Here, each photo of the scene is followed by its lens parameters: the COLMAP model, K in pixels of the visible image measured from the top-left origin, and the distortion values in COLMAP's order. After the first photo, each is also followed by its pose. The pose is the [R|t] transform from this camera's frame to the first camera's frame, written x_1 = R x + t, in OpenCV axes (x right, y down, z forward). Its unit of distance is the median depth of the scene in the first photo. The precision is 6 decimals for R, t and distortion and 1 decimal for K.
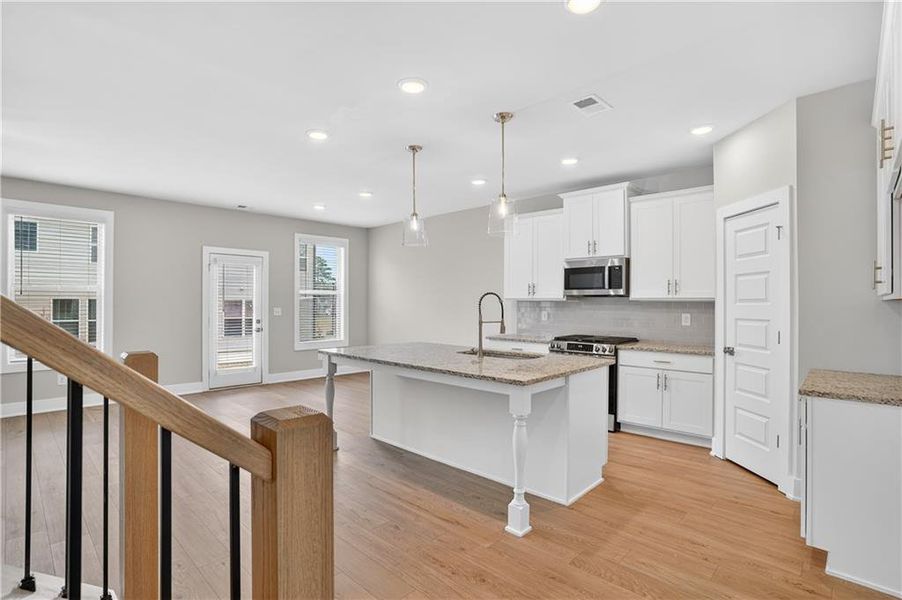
lens RADIAL K [[445.1, 0, 446.0], [0, 445.1, 300.3], [0, 0, 1]] dist [-0.079038, 0.036169]
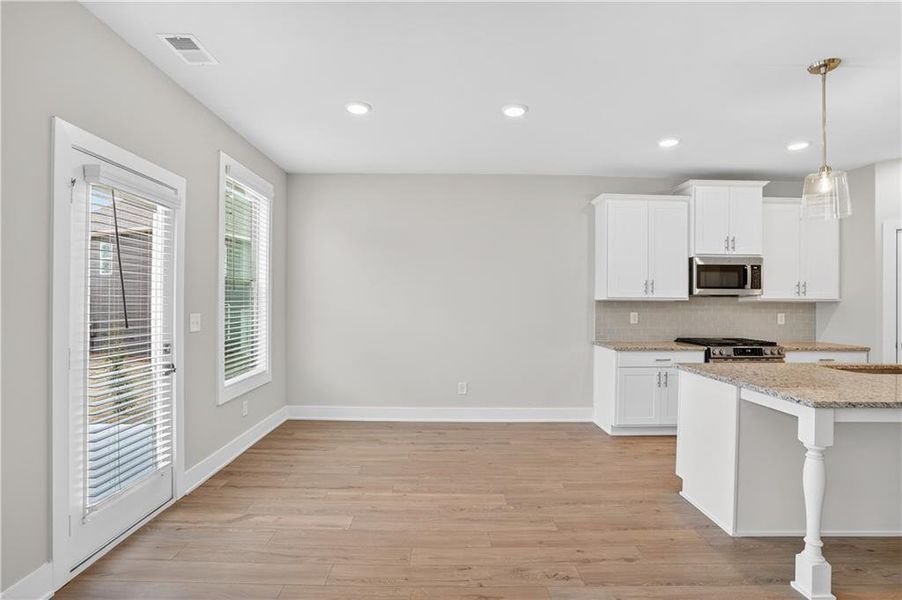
lens RADIAL K [[445.1, 0, 446.0], [0, 445.1, 300.3], [0, 0, 1]] dist [-0.079038, 0.036169]
pose [[0.716861, 0.003311, 0.697209, -0.790300], [-0.008187, 0.999960, 0.003669, 0.001292], [-0.697168, -0.008339, 0.716859, 0.821019]]
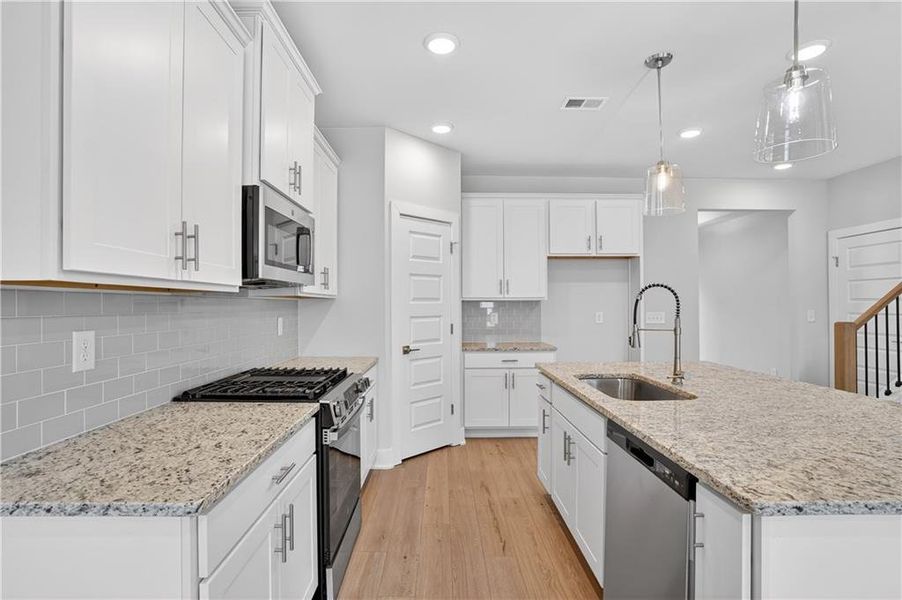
lens RADIAL K [[445.1, 0, 446.0], [0, 445.1, 300.3], [0, 0, 1]] dist [-0.079038, 0.036169]
pose [[-0.702044, 0.005963, 0.712108, -0.106118], [-0.004220, 0.999913, -0.012533, 0.011838], [-0.712121, -0.011804, -0.701958, 1.297591]]
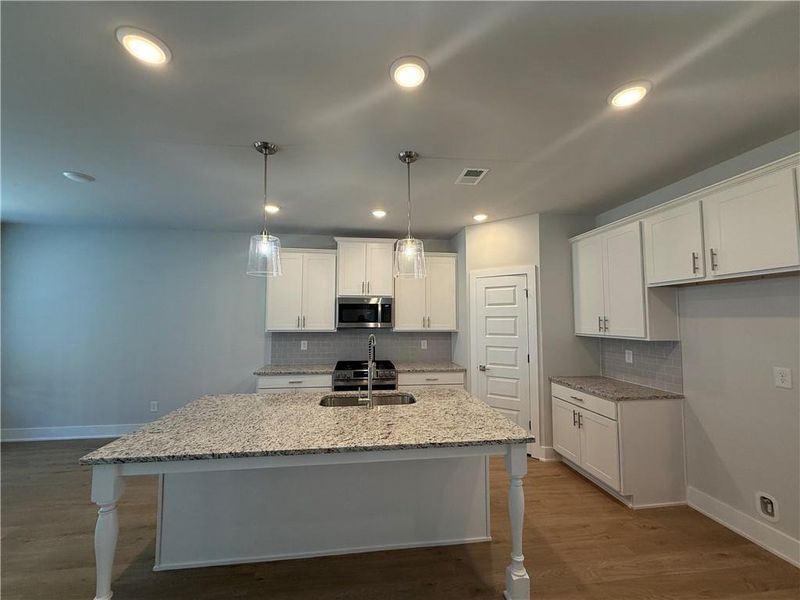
lens RADIAL K [[321.8, 0, 400.0], [0, 321.8, 300.0], [0, 0, 1]] dist [0.000794, 0.000284]
pose [[0.620912, 0.044170, 0.782635, -0.310787], [-0.005077, 0.998617, -0.052331, -0.044222], [-0.783864, 0.028519, 0.620277, 0.420260]]
